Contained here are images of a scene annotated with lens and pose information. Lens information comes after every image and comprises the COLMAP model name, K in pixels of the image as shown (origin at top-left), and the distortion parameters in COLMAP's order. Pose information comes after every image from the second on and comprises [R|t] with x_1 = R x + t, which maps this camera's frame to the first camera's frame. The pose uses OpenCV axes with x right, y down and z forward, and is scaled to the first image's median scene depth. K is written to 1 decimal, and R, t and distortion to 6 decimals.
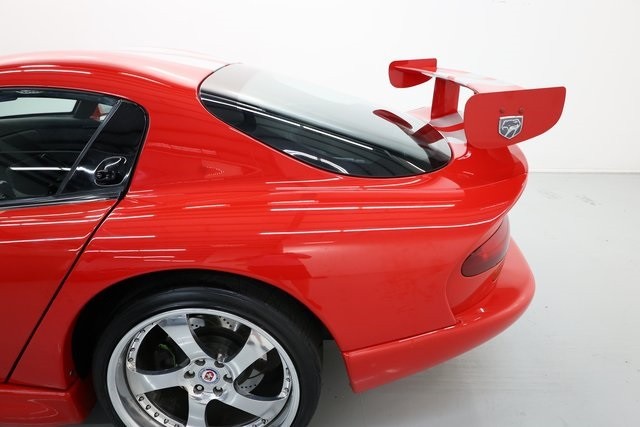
lens RADIAL K [[457.9, 0, 320.0], [0, 457.9, 213.5], [0, 0, 1]] dist [-0.003376, -0.001807]
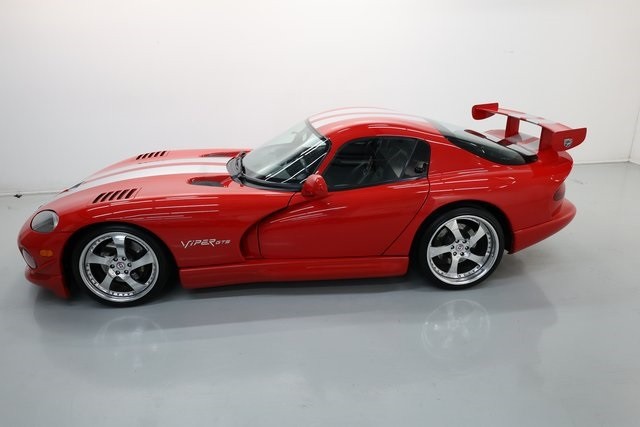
lens RADIAL K [[484.7, 0, 320.0], [0, 484.7, 213.5], [0, 0, 1]] dist [0.004303, 0.002390]
pose [[0.994585, -0.063442, 0.082311, -1.210275], [0.065958, 0.997423, -0.028217, 0.192549], [-0.080309, 0.033493, 0.996207, -1.592194]]
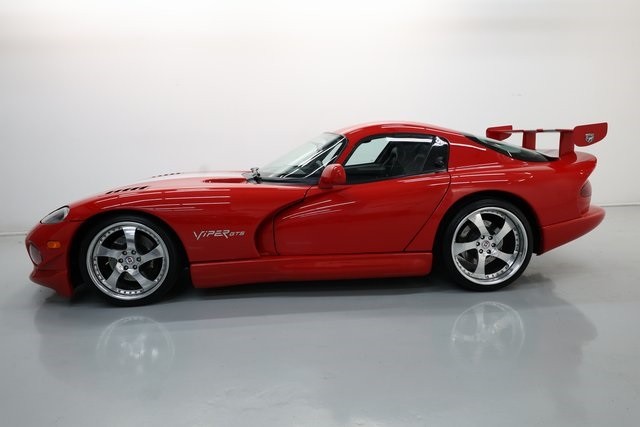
lens RADIAL K [[484.7, 0, 320.0], [0, 484.7, 213.5], [0, 0, 1]] dist [0.004303, 0.002390]
pose [[0.995669, -0.059551, 0.071390, -1.267624], [0.073335, 0.975070, -0.209429, 0.661082], [-0.057139, 0.213757, 0.975214, -1.437201]]
